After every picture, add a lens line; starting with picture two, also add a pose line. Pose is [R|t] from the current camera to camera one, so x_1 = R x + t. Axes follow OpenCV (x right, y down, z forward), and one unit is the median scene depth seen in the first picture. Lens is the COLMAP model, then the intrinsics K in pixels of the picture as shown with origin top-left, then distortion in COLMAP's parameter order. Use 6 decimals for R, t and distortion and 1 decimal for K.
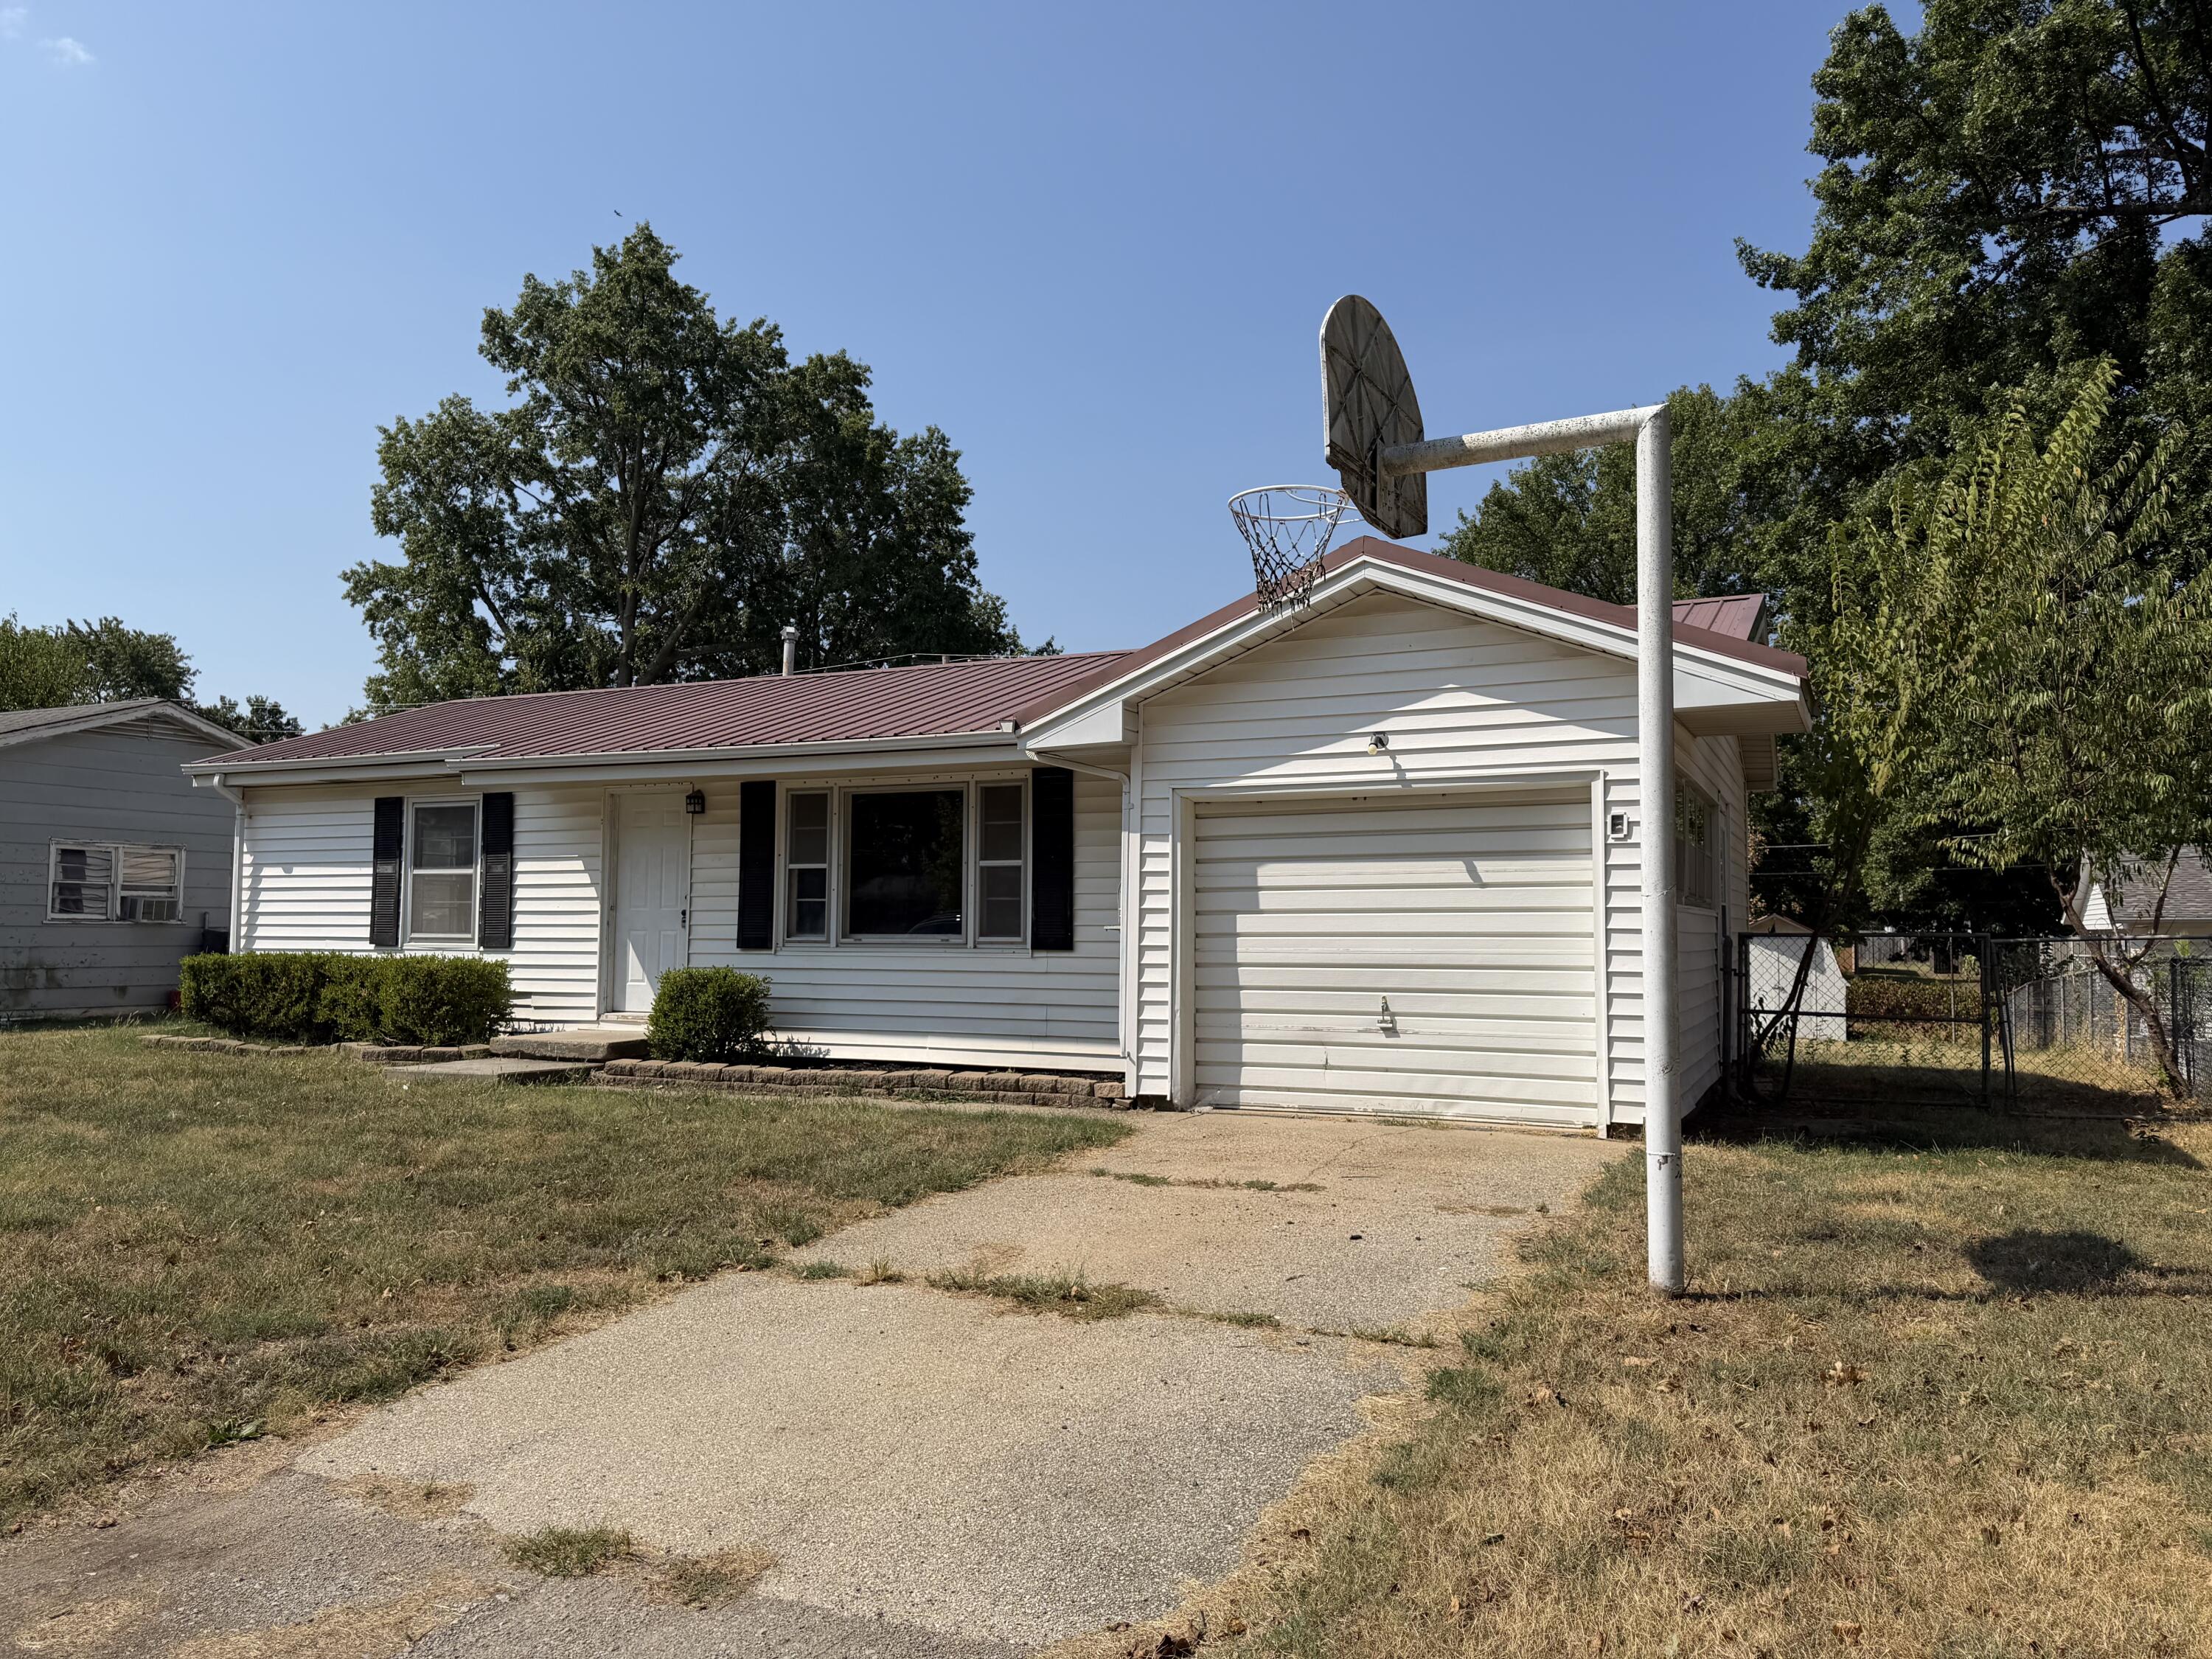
lens RADIAL K [[1622.4, 0, 1116.1], [0, 1622.4, 842.1], [0, 0, 1]] dist [0.060650, -0.056211]
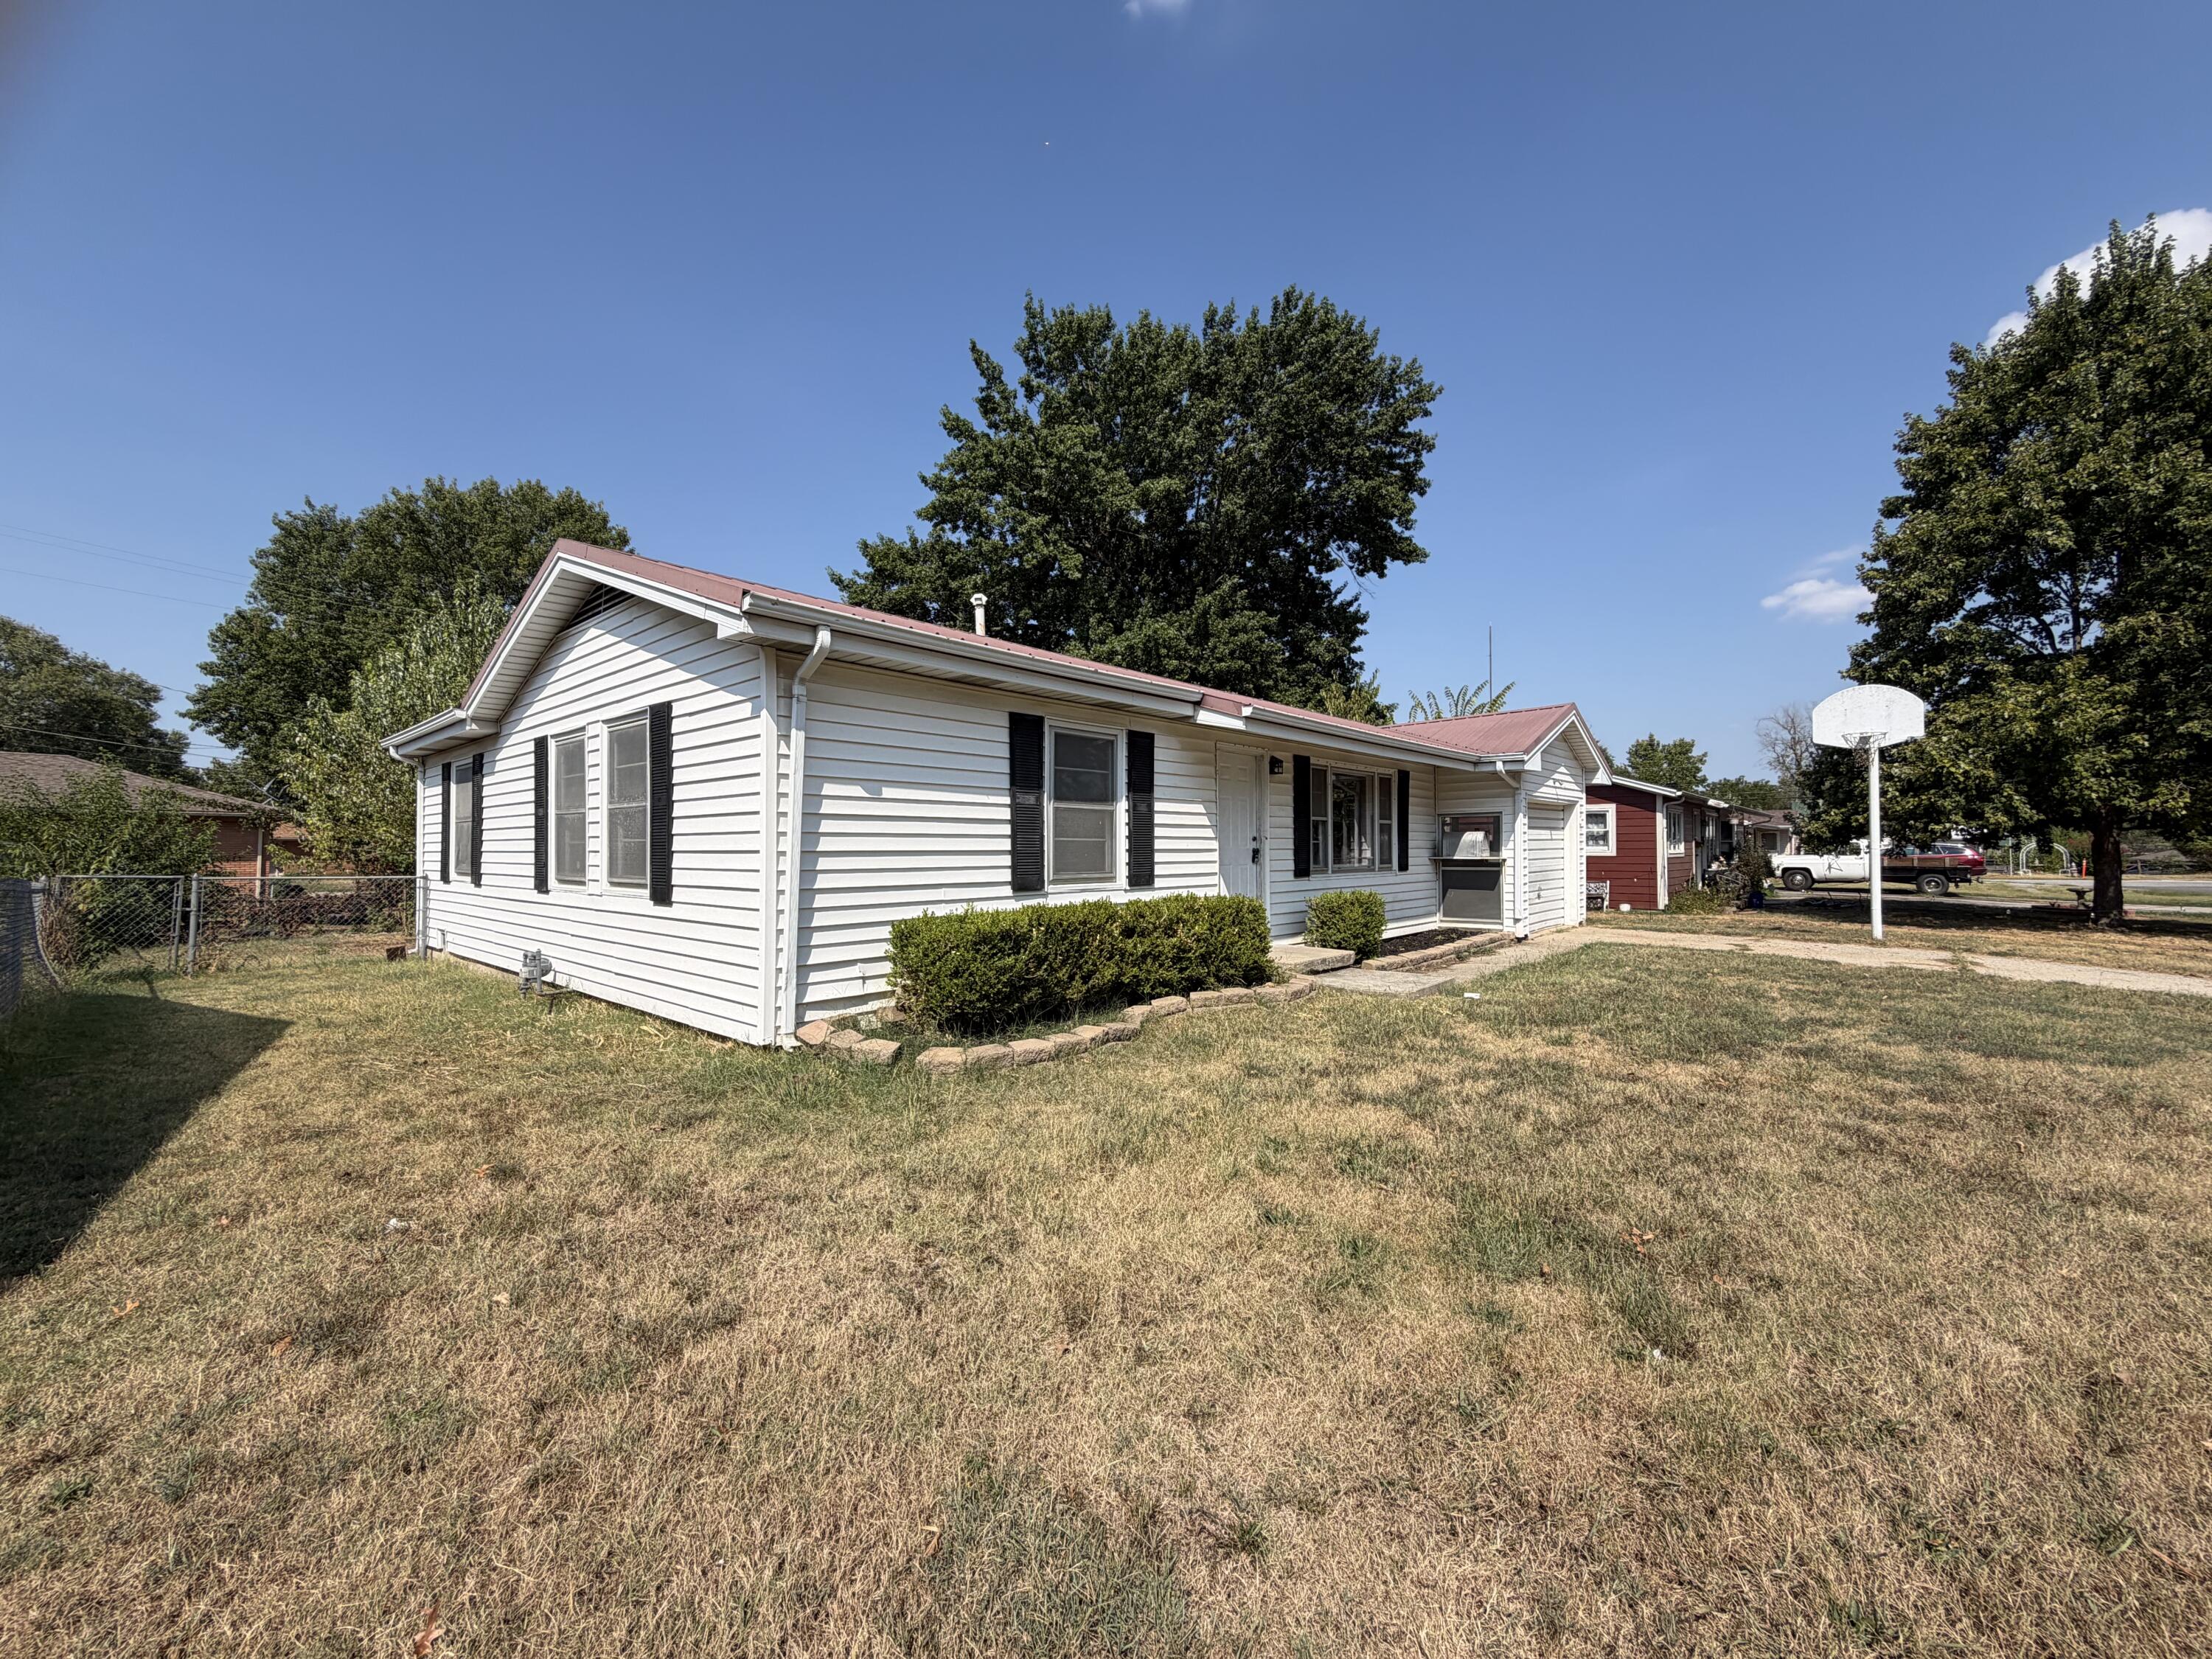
lens RADIAL K [[906.8, 0, 1096.2], [0, 906.8, 831.4], [0, 0, 1]] dist [0.003494, 0.000064]
pose [[0.268973, 0.011484, 0.963079, -1.004574], [-0.049107, 0.998792, 0.001805, 0.034272], [-0.961895, -0.047779, 0.269212, 0.953954]]
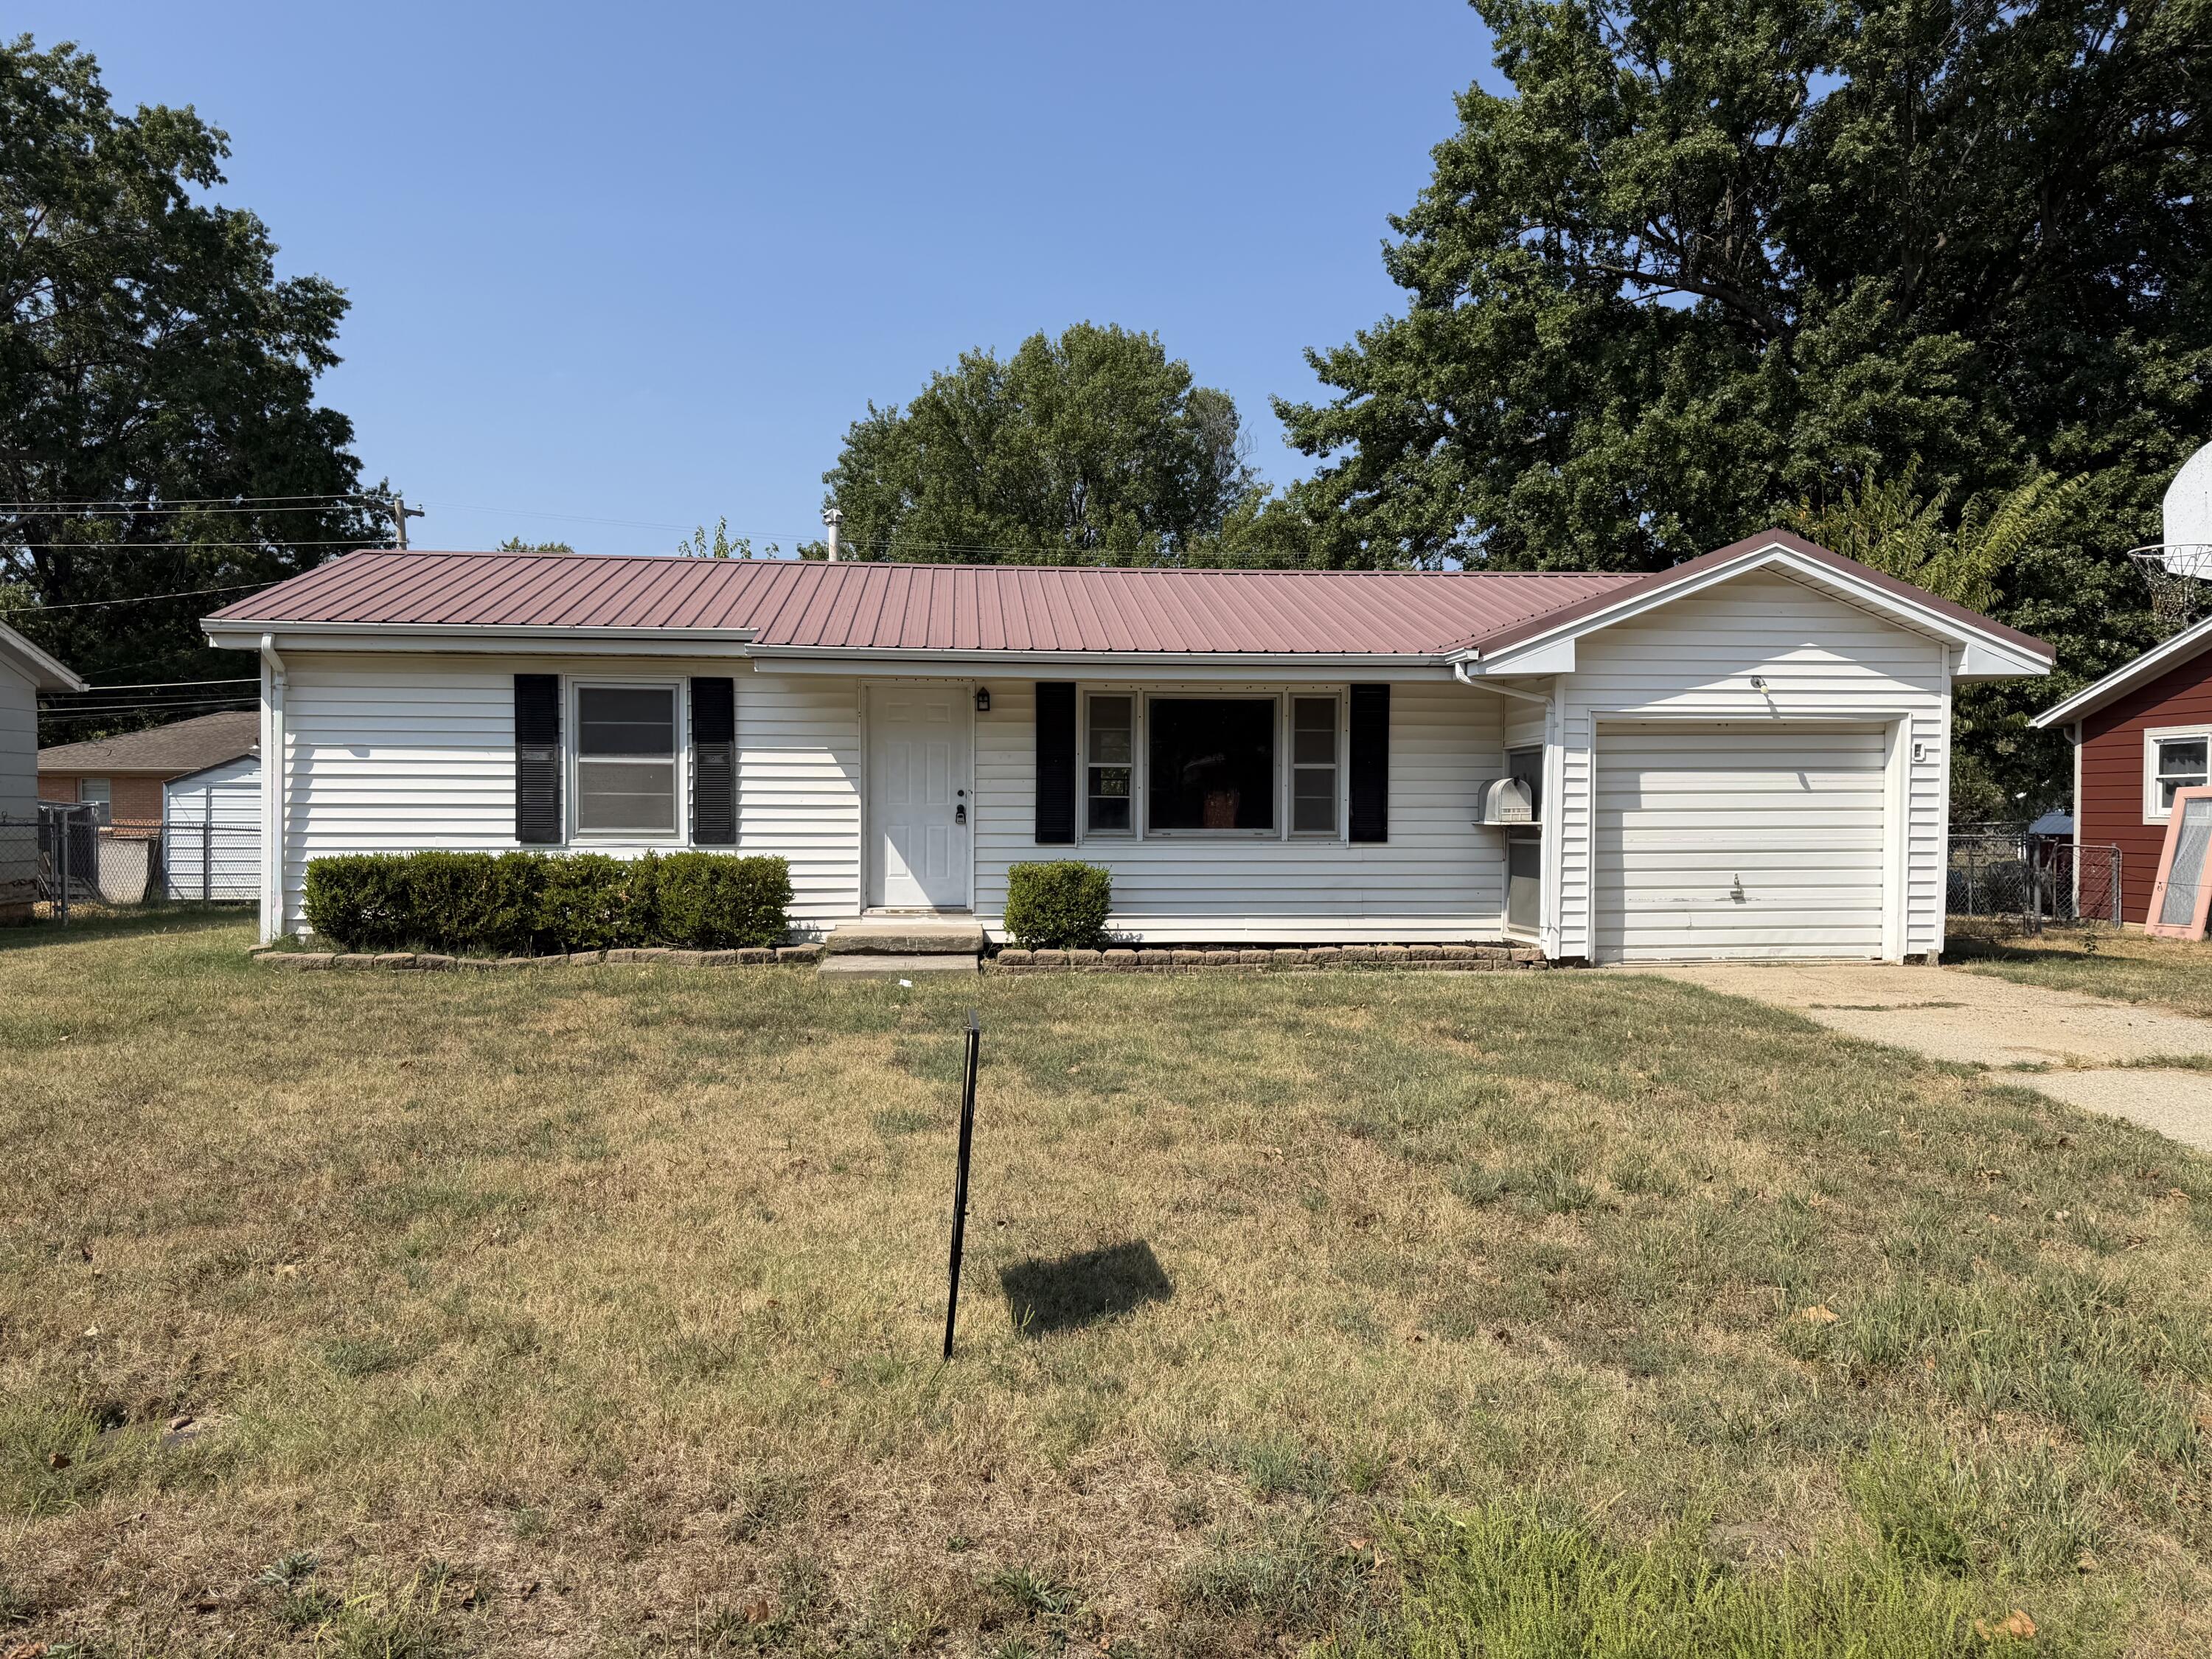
lens RADIAL K [[1622.4, 0, 1117.6], [0, 1622.4, 850.5], [0, 0, 1]] dist [0.060650, -0.056211]
pose [[0.853101, -0.014861, 0.521534, -0.727426], [-0.027151, 0.996975, 0.072820, -0.006354], [-0.521038, -0.076283, 0.850118, 0.091043]]
